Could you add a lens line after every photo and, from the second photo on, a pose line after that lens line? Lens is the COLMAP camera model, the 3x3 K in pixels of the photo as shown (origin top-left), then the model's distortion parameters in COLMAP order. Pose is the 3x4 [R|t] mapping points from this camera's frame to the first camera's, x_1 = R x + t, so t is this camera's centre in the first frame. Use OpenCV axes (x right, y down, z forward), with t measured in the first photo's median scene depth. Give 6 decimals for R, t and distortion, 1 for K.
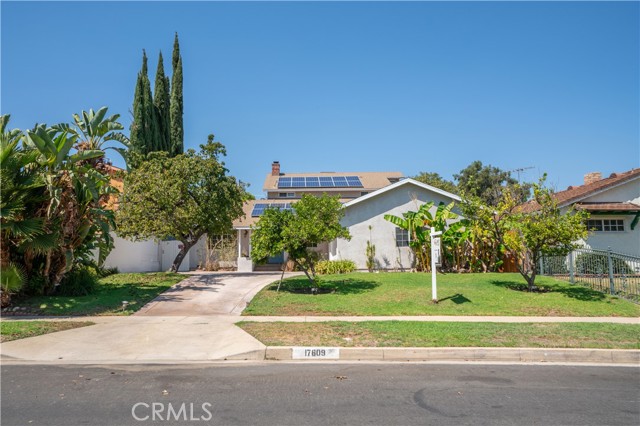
lens RADIAL K [[500.2, 0, 293.5], [0, 500.2, 213.8], [0, 0, 1]] dist [0.006631, 0.004545]
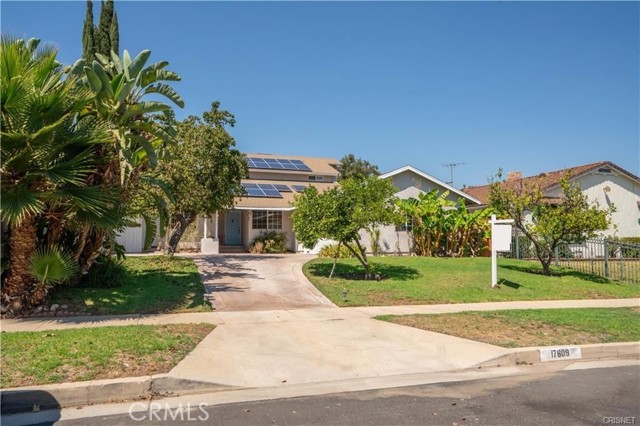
lens RADIAL K [[469.2, 0, 320.0], [0, 469.2, 213.0], [0, 0, 1]] dist [-0.000174, 0.003460]
pose [[0.943456, 0.034899, 0.329655, -0.268940], [-0.046316, 0.998566, 0.026840, 0.009793], [-0.328246, -0.040591, 0.943720, 0.147223]]
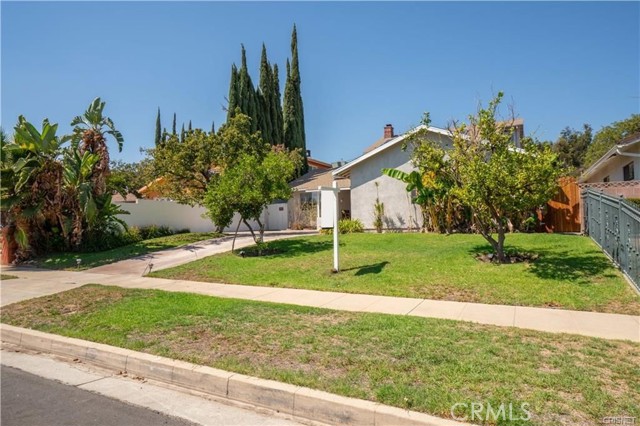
lens RADIAL K [[411.2, 0, 297.0], [0, 411.2, 201.2], [0, 0, 1]] dist [-0.000279, 0.000163]
pose [[0.874307, -0.036542, -0.483996, 0.394547], [0.062399, 0.997350, 0.037418, 0.021929], [0.481346, -0.062916, 0.874270, 0.272639]]
